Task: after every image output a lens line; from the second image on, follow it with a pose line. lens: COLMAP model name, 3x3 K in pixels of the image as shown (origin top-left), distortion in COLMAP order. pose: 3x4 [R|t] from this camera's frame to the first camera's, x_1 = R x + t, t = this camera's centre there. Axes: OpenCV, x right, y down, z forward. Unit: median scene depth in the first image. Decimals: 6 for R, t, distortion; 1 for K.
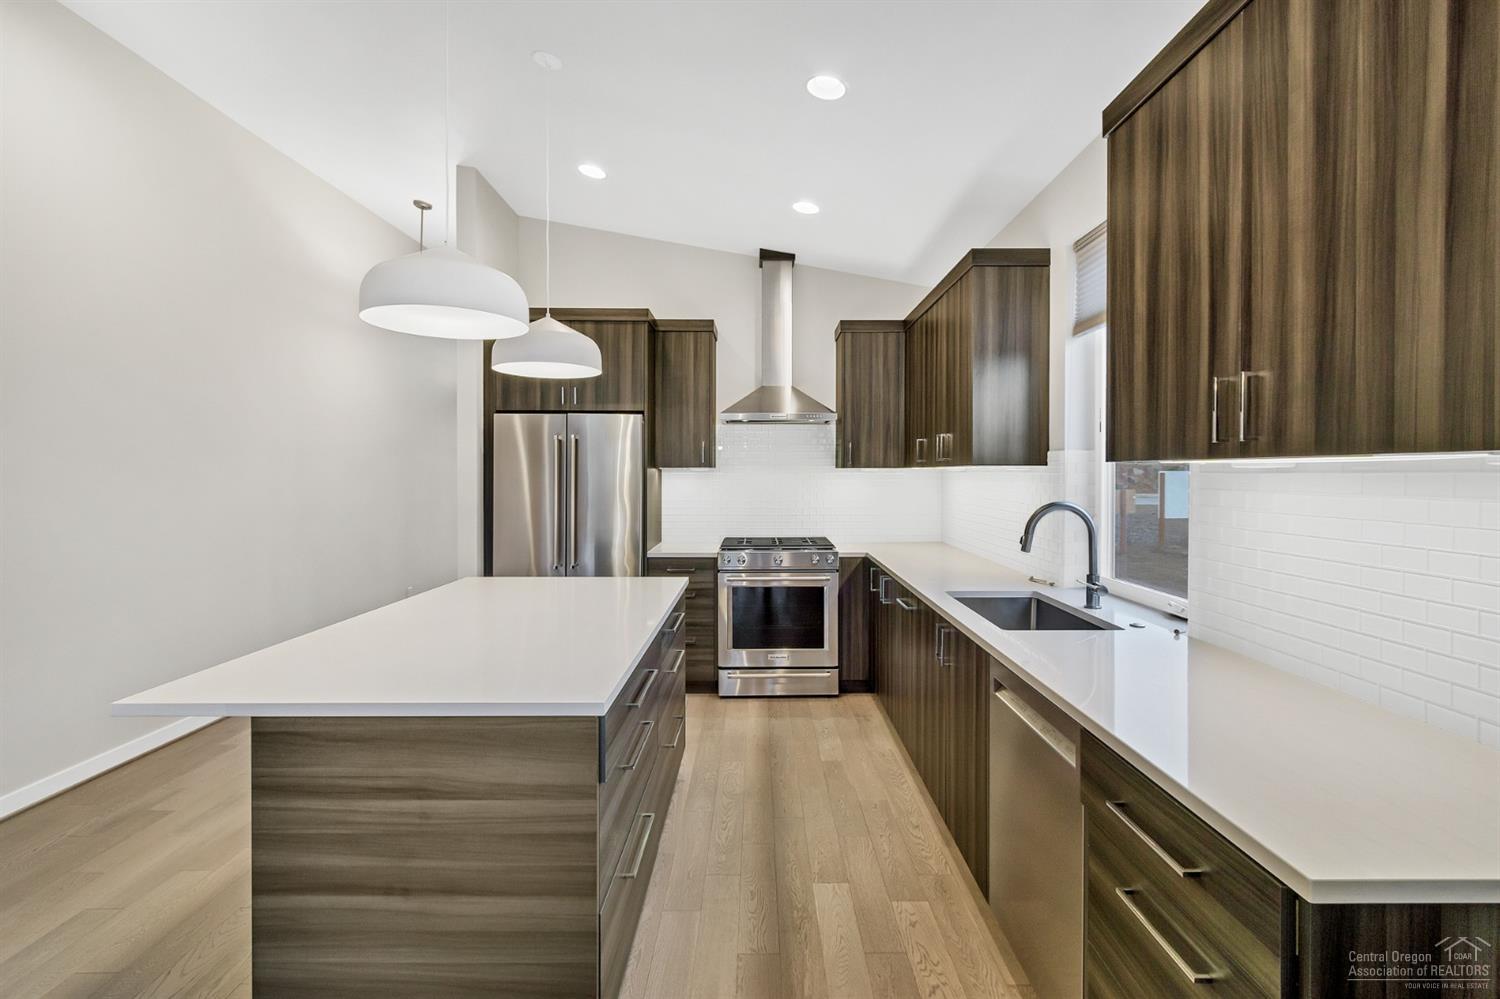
lens RADIAL K [[685.7, 0, 753.1], [0, 685.7, 478.5], [0, 0, 1]] dist [-0.001722, -0.000232]
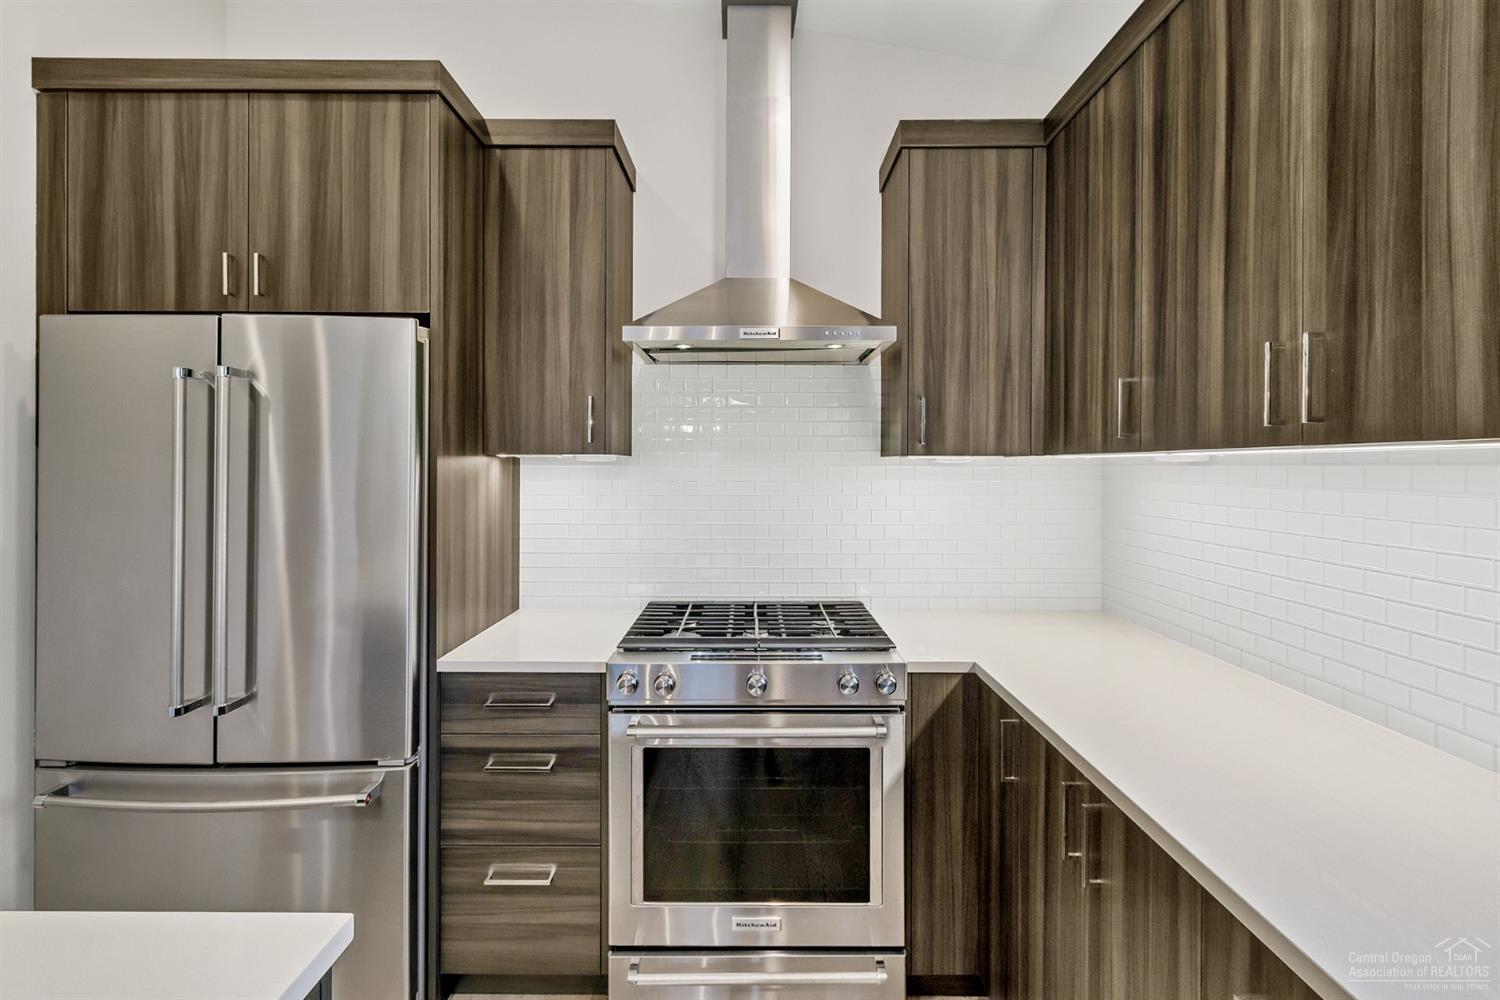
lens RADIAL K [[700.0, 0, 751.3], [0, 700.0, 464.8], [0, 0, 1]] dist [-0.000642, -0.000014]
pose [[0.999998, 0.001844, -0.000034, 0.033337], [-0.001845, 0.999978, -0.006364, -0.005977], [0.000022, 0.006364, 0.999980, 0.584411]]
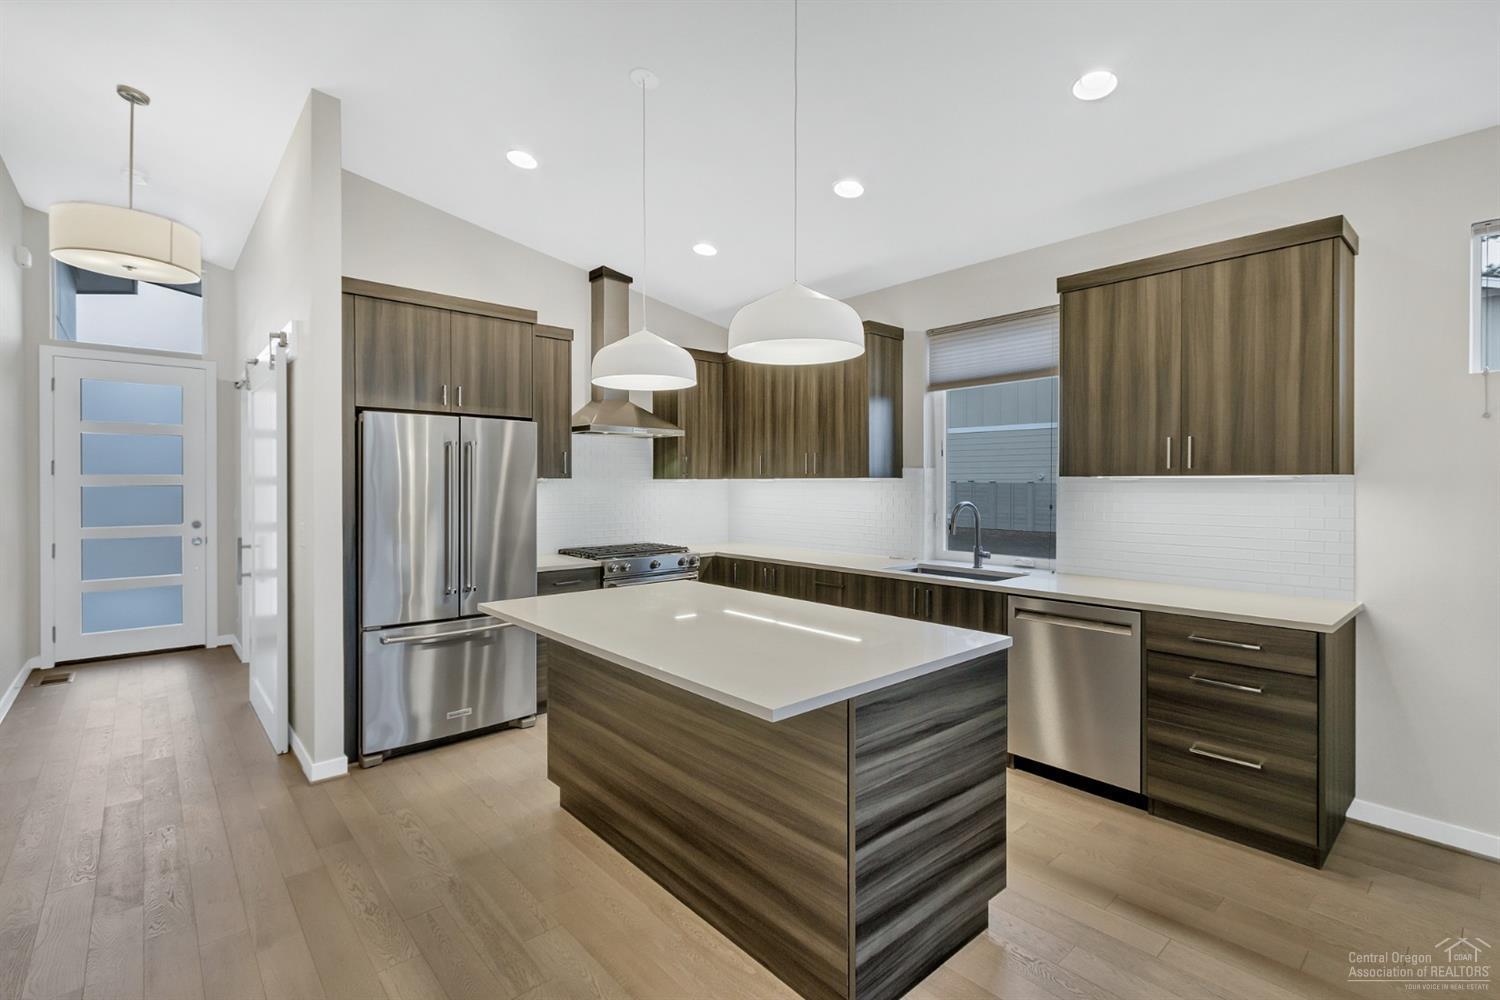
lens RADIAL K [[690.6, 0, 749.6], [0, 690.6, 484.8], [0, 0, 1]] dist [-0.001062, 0.000361]
pose [[0.748664, -0.003203, 0.662941, -0.565755], [0.007291, 0.999968, -0.003402, -0.000936], [-0.662909, 0.007380, 0.748664, 0.086833]]
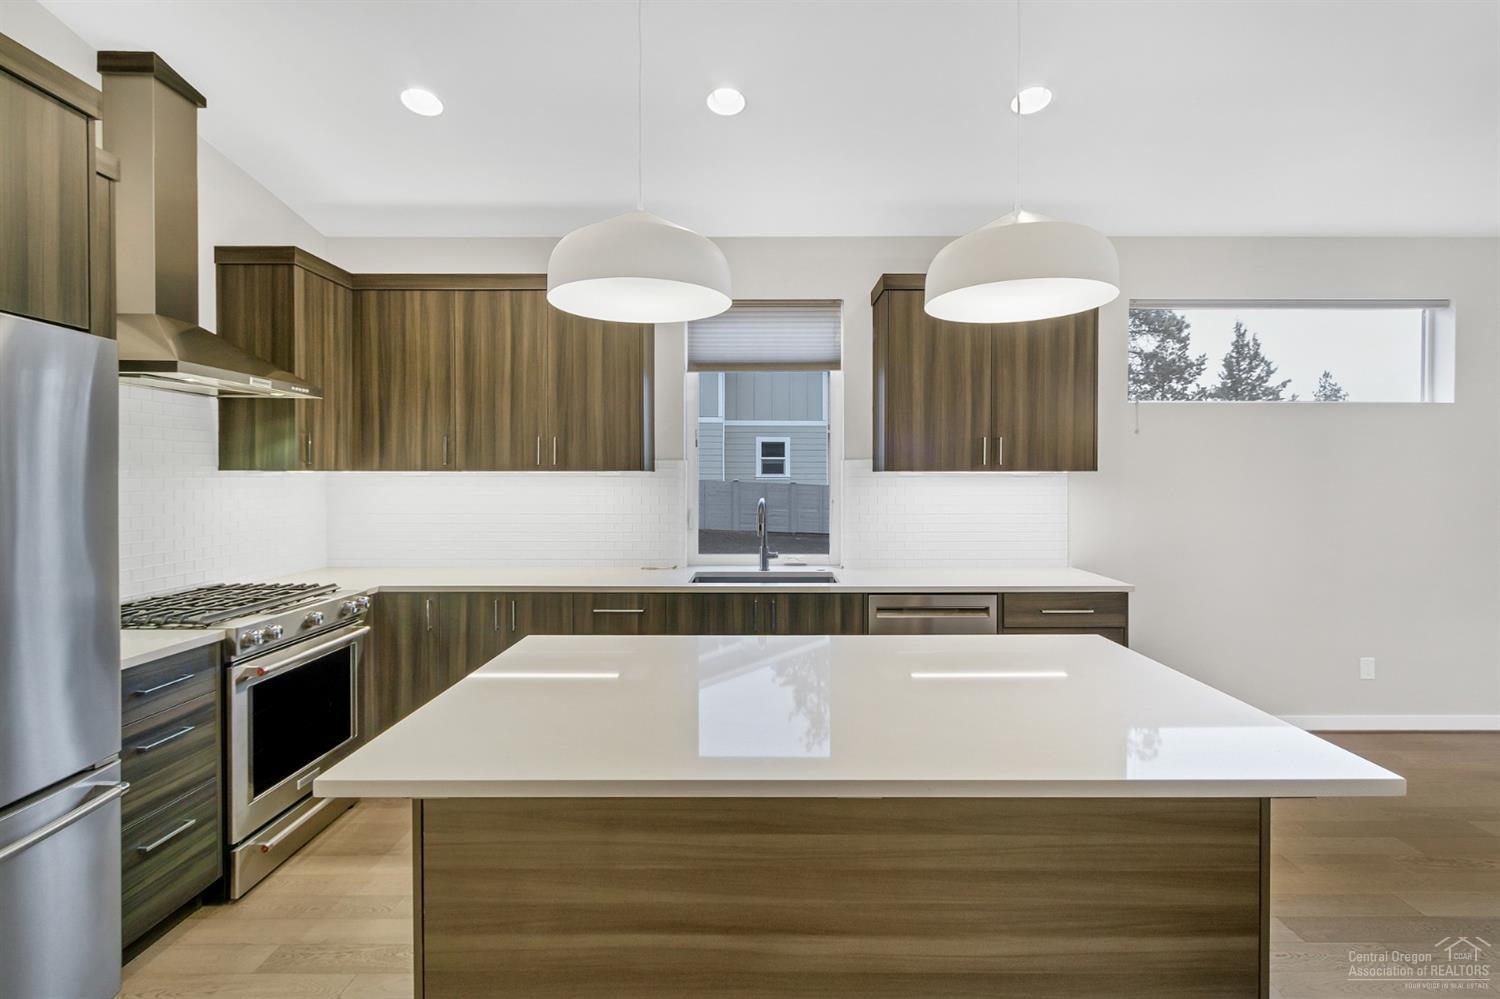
lens RADIAL K [[708.6, 0, 757.9], [0, 708.6, 483.4], [0, 0, 1]] dist [0.002354, 0.000382]
pose [[-0.000448, -0.010000, 0.999950, -0.593726], [0.008650, 0.999913, 0.010004, -0.005882], [-0.999962, 0.008654, -0.000362, 0.592460]]
